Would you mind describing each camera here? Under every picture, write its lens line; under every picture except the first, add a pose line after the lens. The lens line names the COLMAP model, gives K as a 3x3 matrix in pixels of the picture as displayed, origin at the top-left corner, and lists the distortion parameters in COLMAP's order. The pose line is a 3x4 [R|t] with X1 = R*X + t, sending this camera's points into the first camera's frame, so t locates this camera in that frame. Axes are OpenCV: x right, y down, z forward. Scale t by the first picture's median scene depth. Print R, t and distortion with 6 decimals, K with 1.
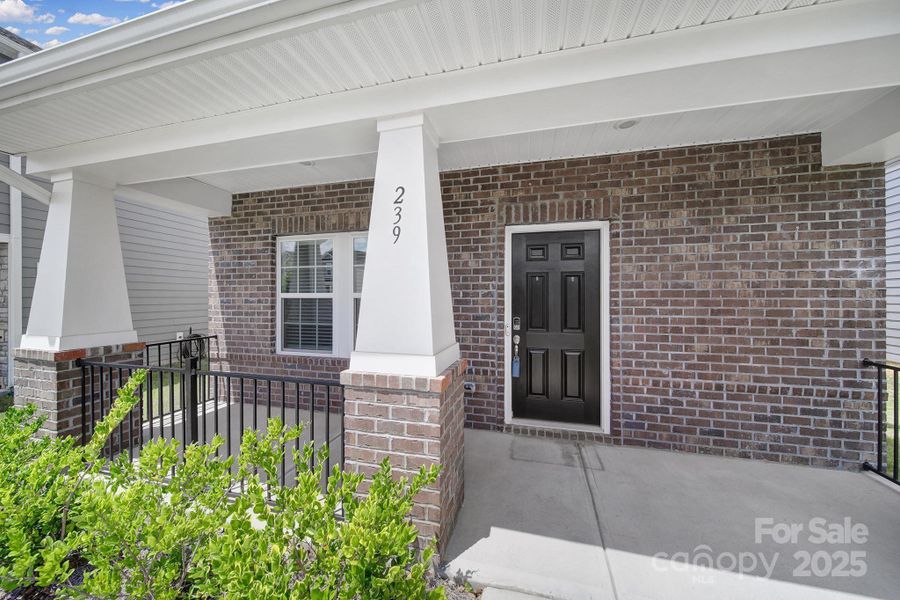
lens RADIAL K [[314.4, 0, 450.0], [0, 314.4, 300.0], [0, 0, 1]] dist [-0.013388, 0.000040]
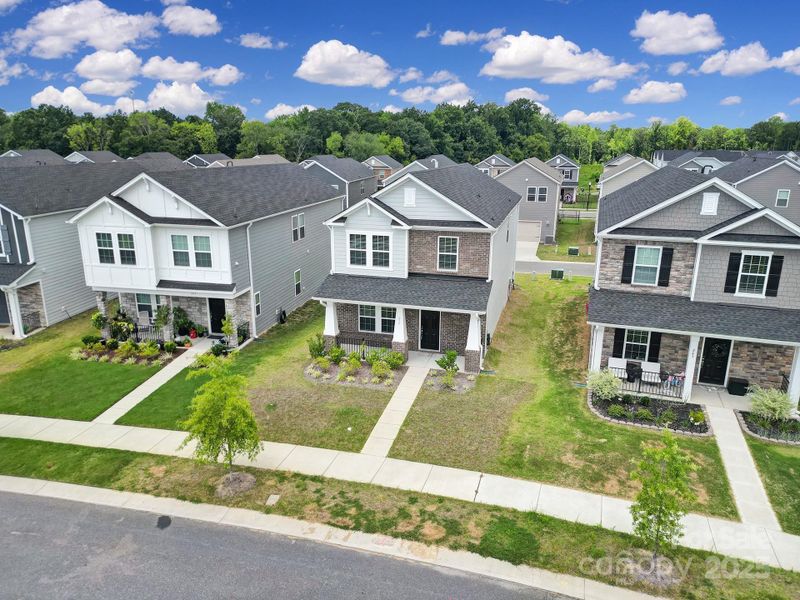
lens RADIAL K [[560.3, 0, 400.0], [0, 560.3, 300.0], [0, 0, 1]] dist [-0.235740, -0.000603]
pose [[0.999912, 0.012030, -0.005581, -0.051013], [-0.010209, 0.966900, 0.254951, -2.395976], [0.008463, -0.254872, 0.966938, -6.750789]]
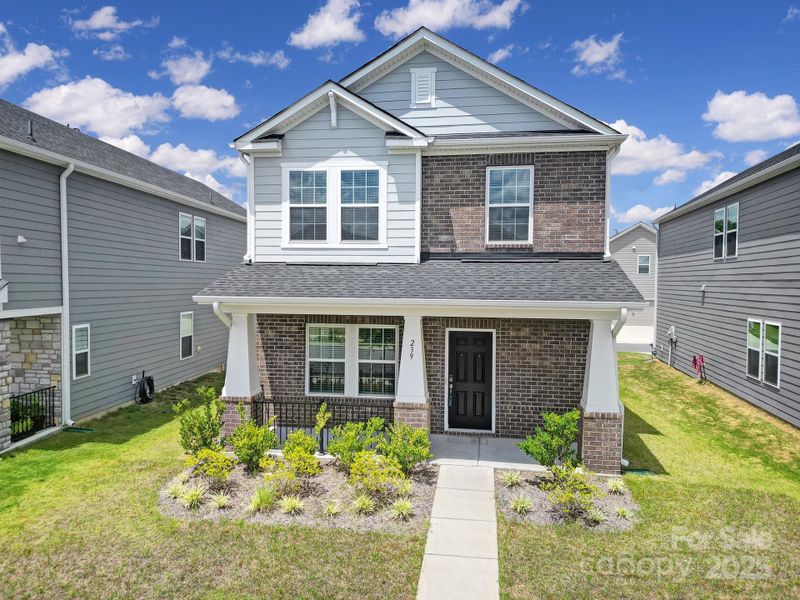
lens RADIAL K [[567.0, 0, 400.0], [0, 567.0, 300.0], [0, 0, 1]] dist [0.034186, -0.105207]
pose [[0.993694, 0.004710, 0.112026, -0.524467], [-0.007690, 0.999628, 0.026180, -0.529437], [-0.111861, -0.026877, 0.993360, -2.576607]]
